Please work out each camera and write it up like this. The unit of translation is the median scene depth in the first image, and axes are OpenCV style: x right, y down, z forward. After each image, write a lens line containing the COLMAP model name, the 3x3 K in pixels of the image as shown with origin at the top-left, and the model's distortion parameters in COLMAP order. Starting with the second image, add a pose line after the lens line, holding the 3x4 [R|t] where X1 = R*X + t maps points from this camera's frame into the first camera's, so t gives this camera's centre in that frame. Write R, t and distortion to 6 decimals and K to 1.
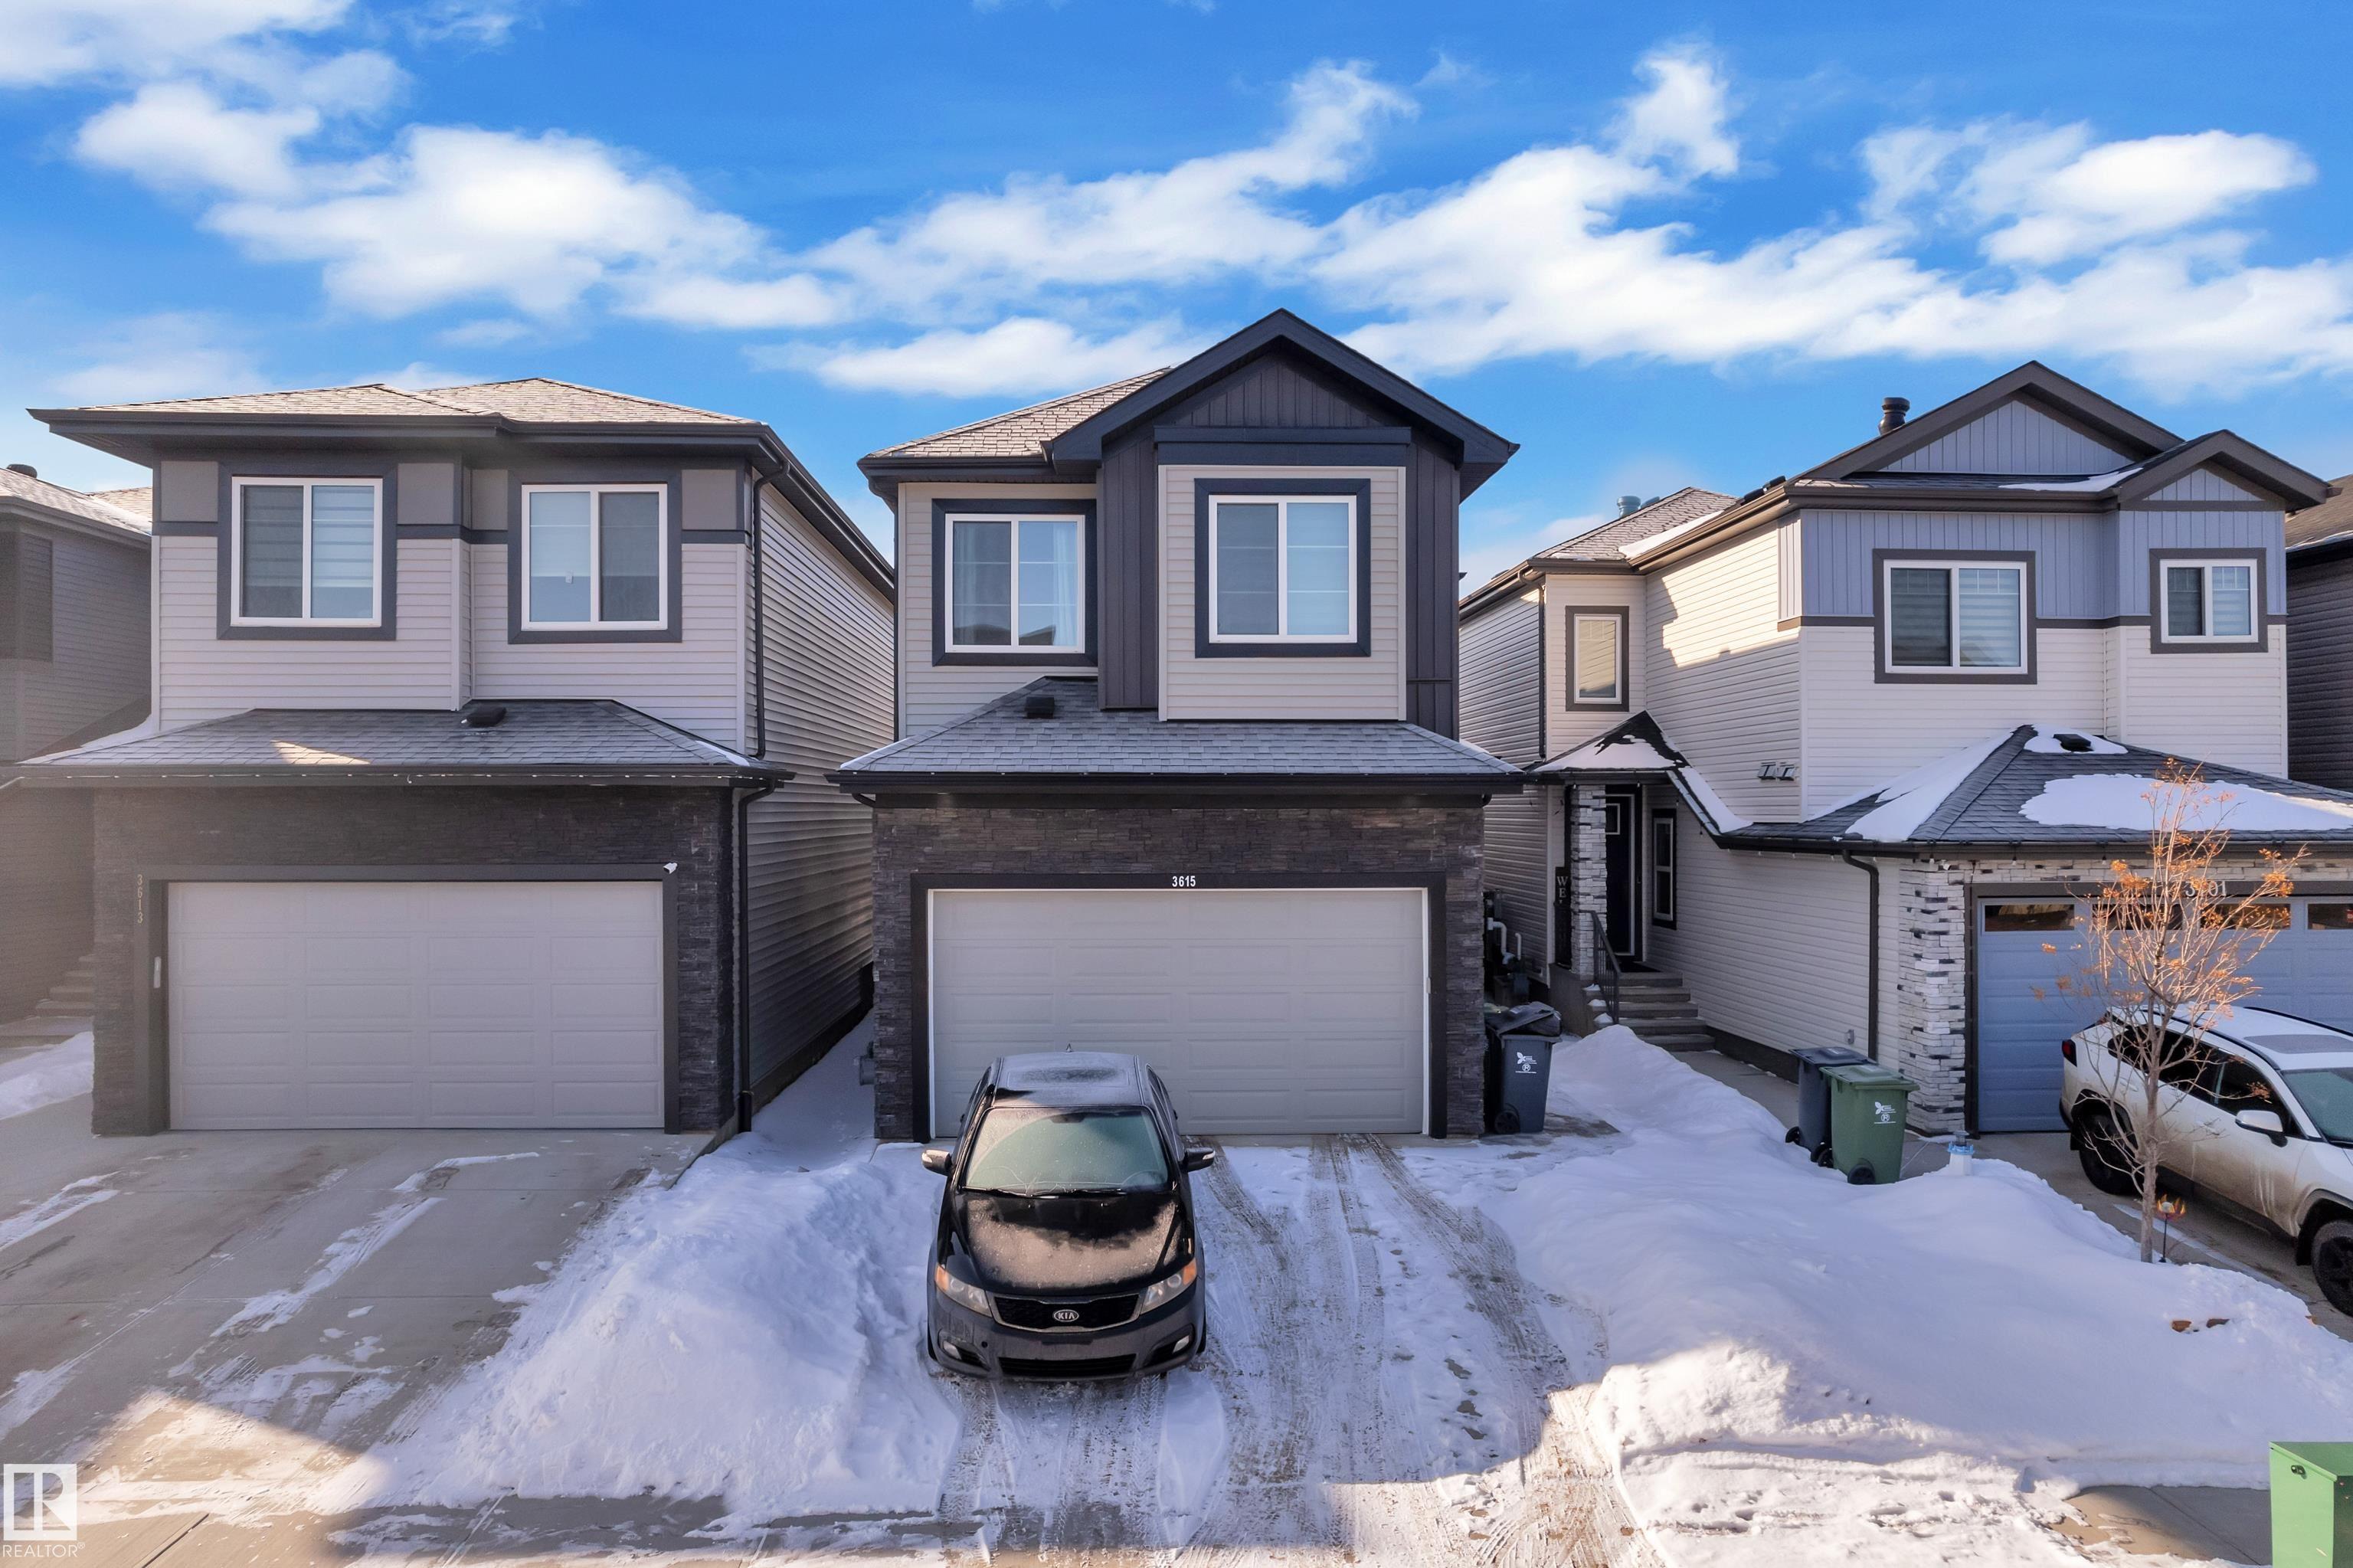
lens RADIAL K [[1503.6, 0, 1176.5], [0, 1503.6, 784.0], [0, 0, 1]] dist [-0.051676, 0.045085]
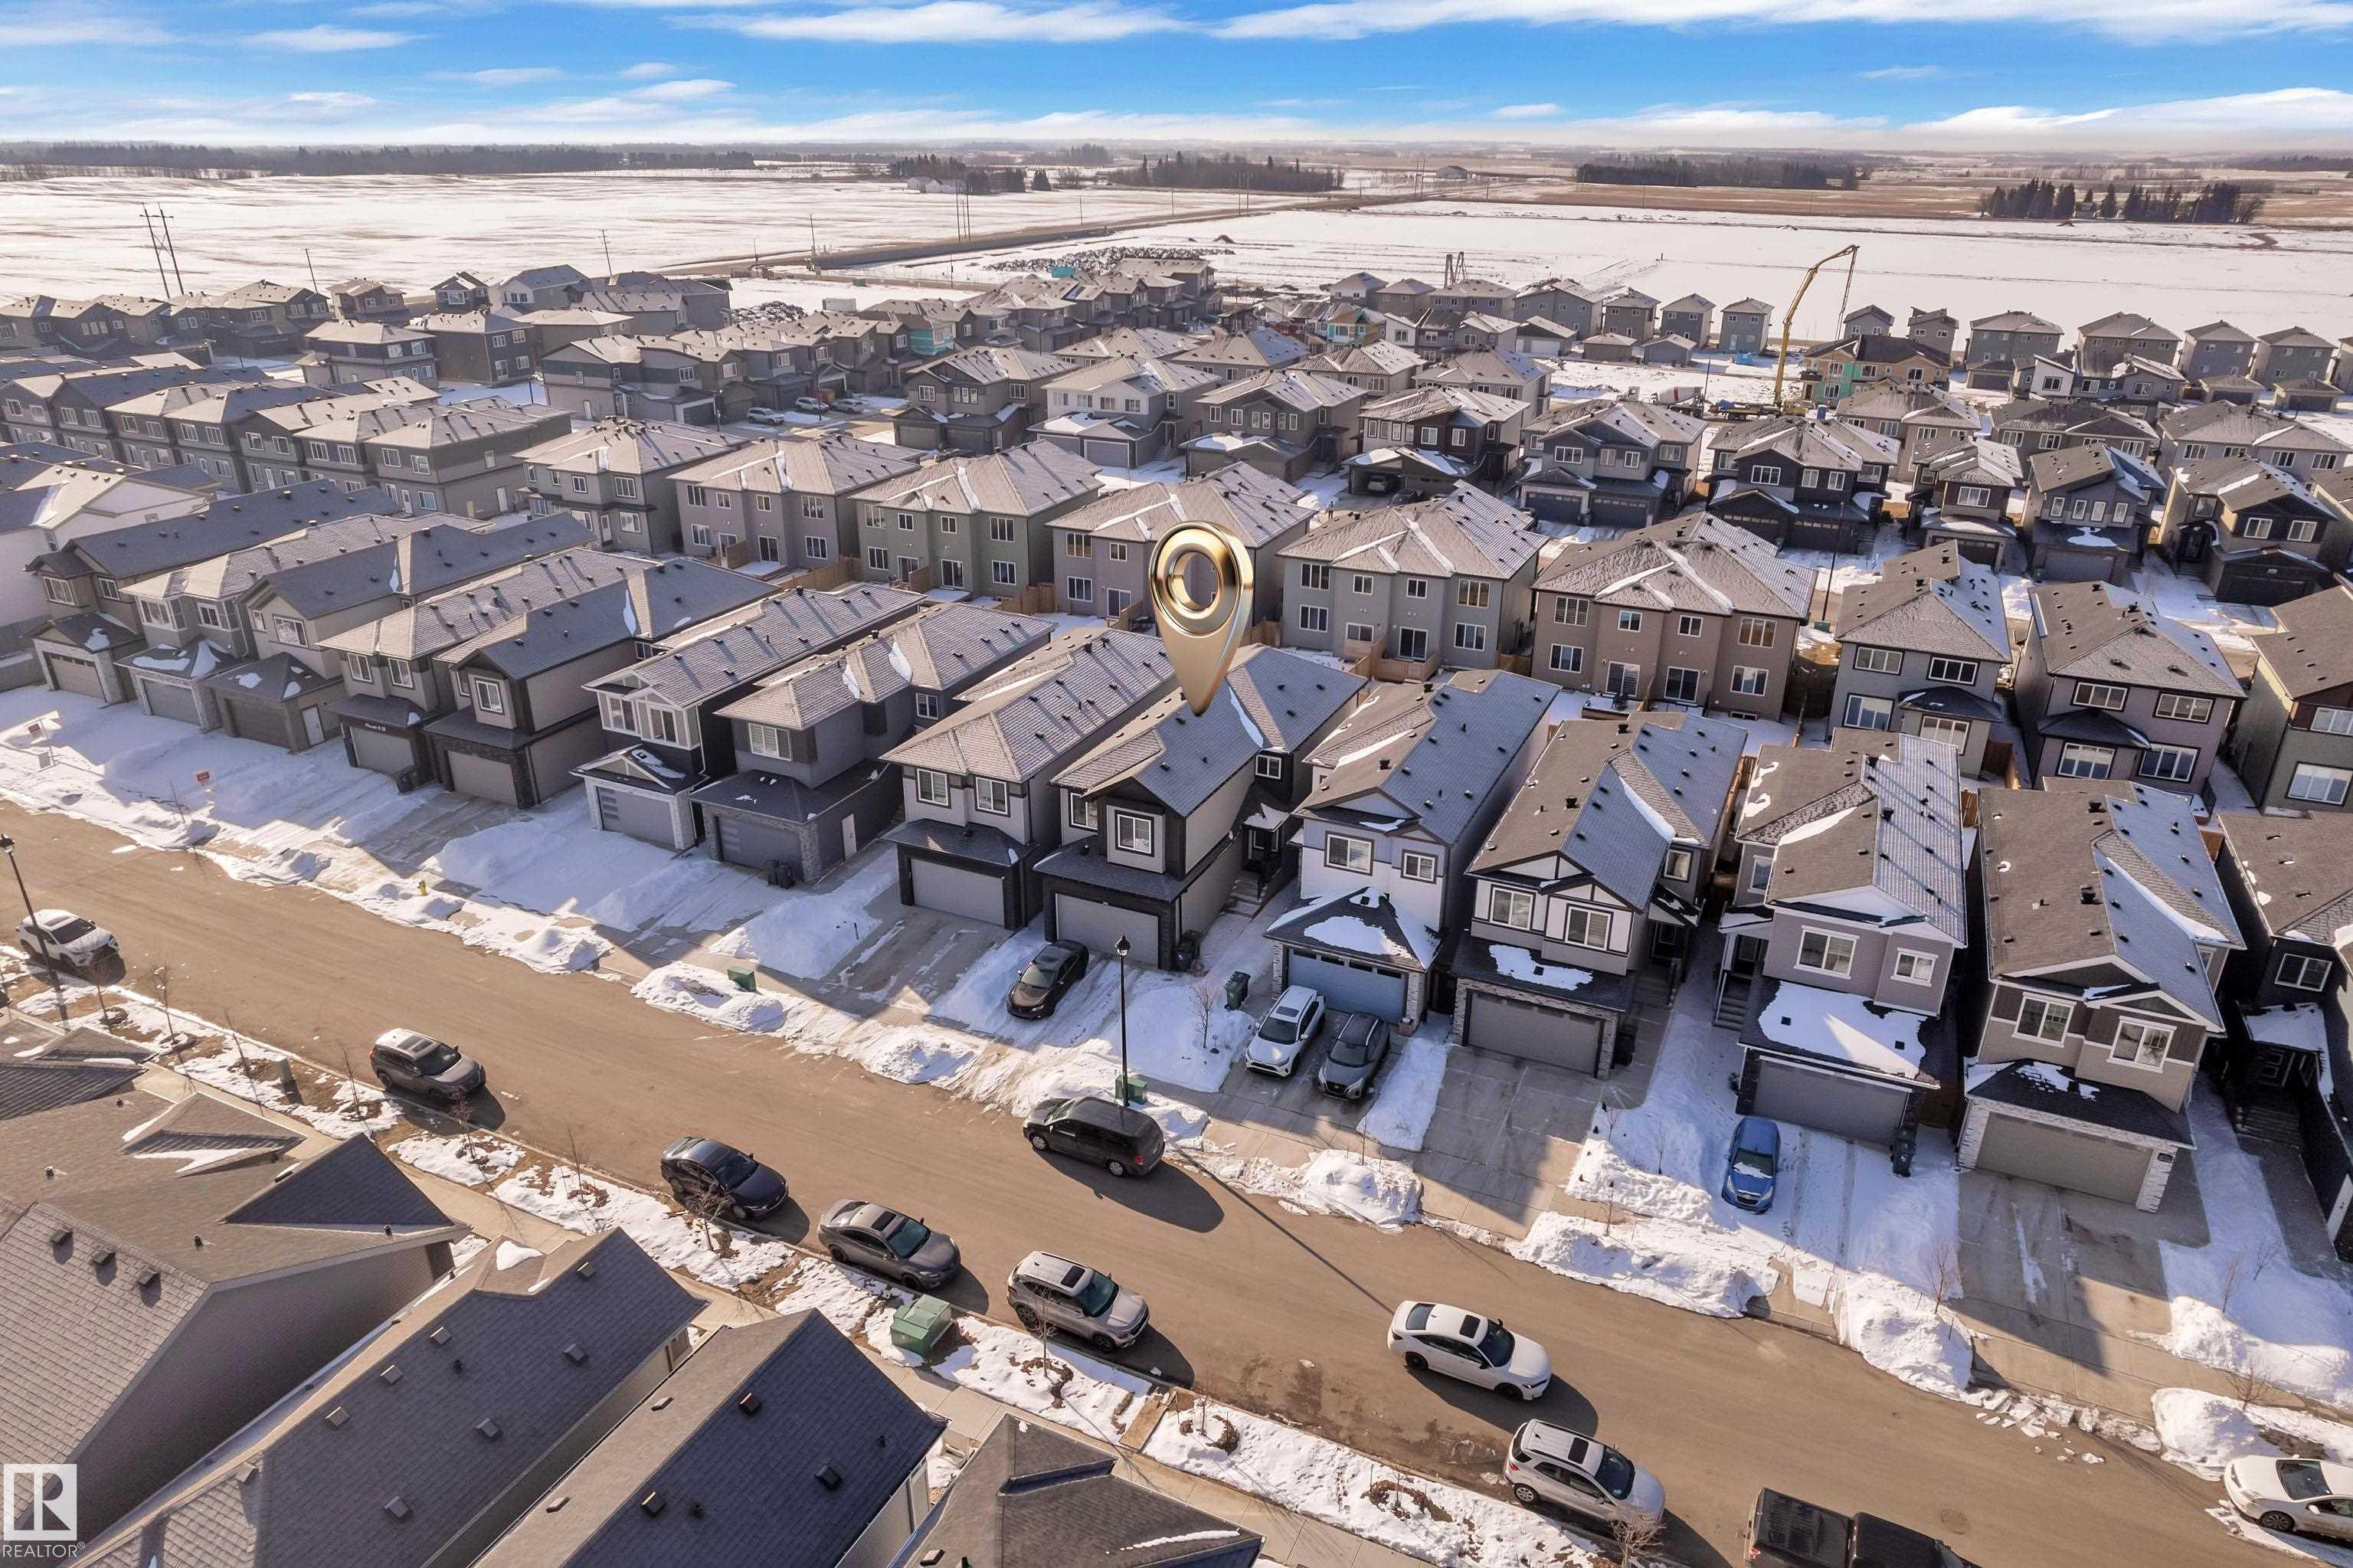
lens RADIAL K [[1503.6, 0, 1176.5], [0, 1503.6, 784.0], [0, 0, 1]] dist [-0.051676, 0.045085]
pose [[0.885118, 0.193523, -0.423220, 1.875786], [-0.001418, 0.910550, 0.413396, -1.958432], [0.465365, -0.365304, 0.806219, -2.176099]]
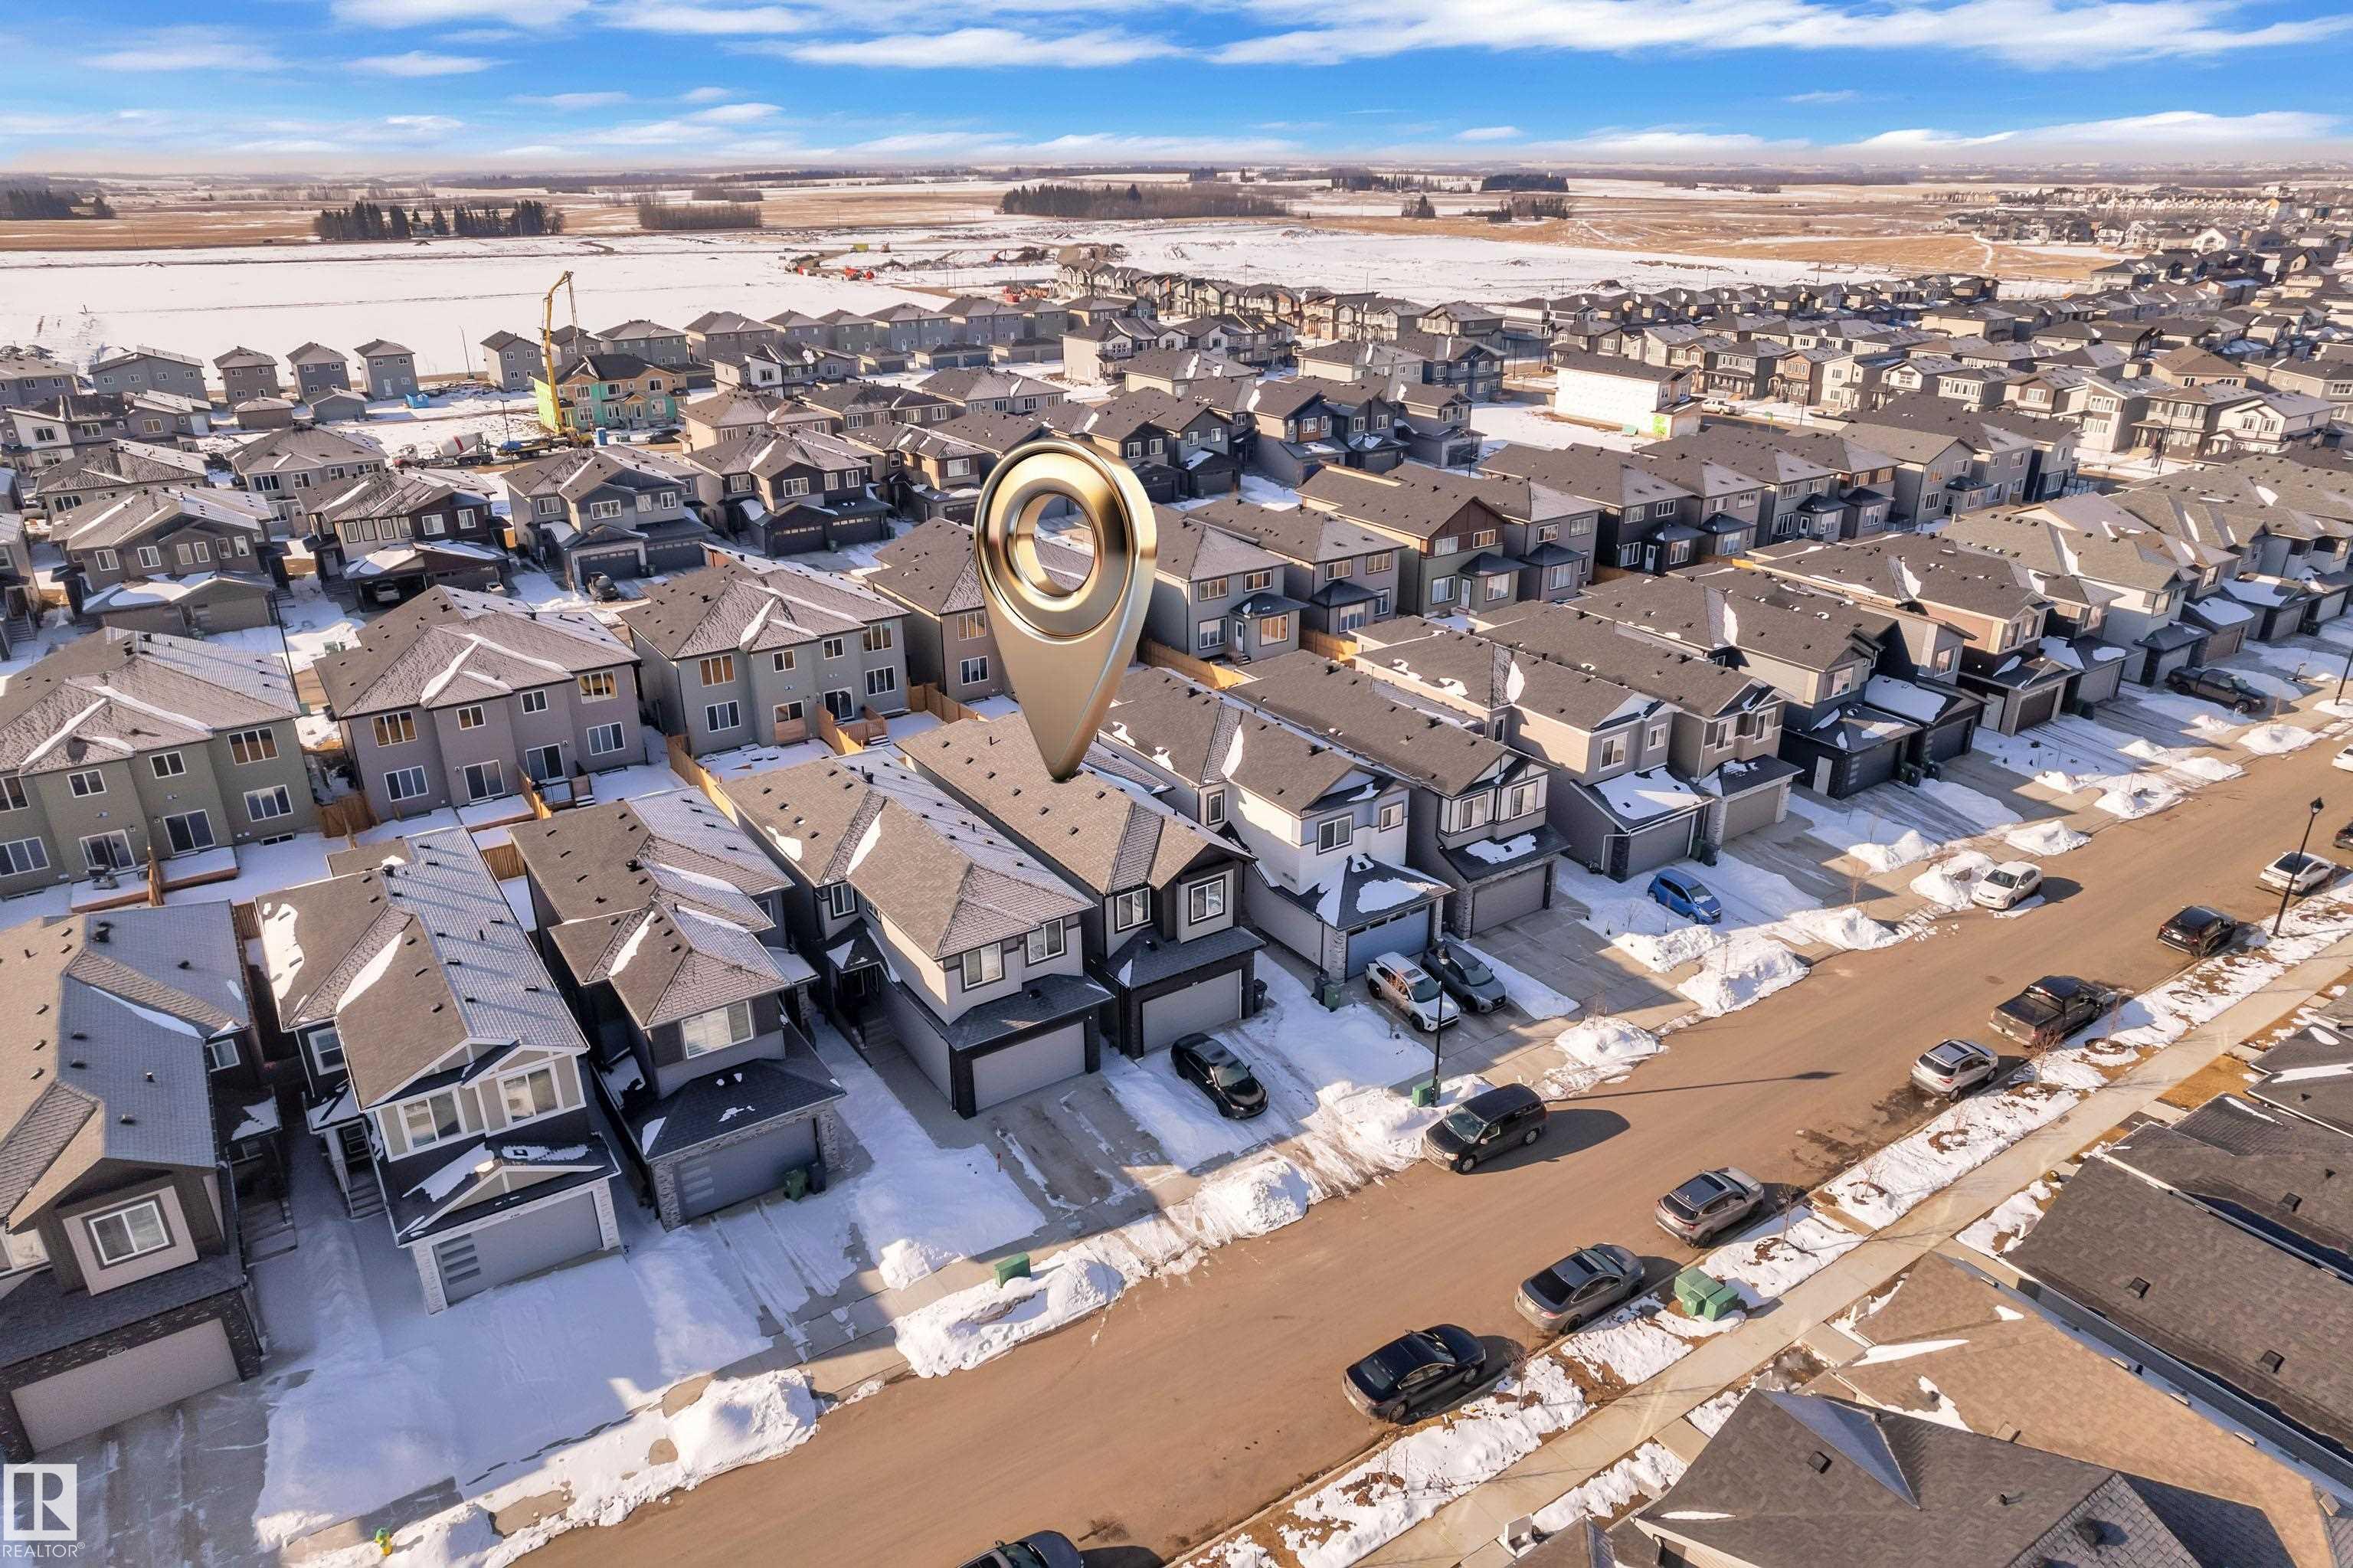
lens RADIAL K [[1462.5, 0, 1178.8], [0, 1462.5, 884.4], [0, 0, 1]] dist [-0.052469, 0.048570]
pose [[0.859838, -0.232669, 0.454472, -1.728000], [-0.003273, 0.887600, 0.460603, -1.950254], [-0.510557, -0.397531, 0.762431, -1.852098]]
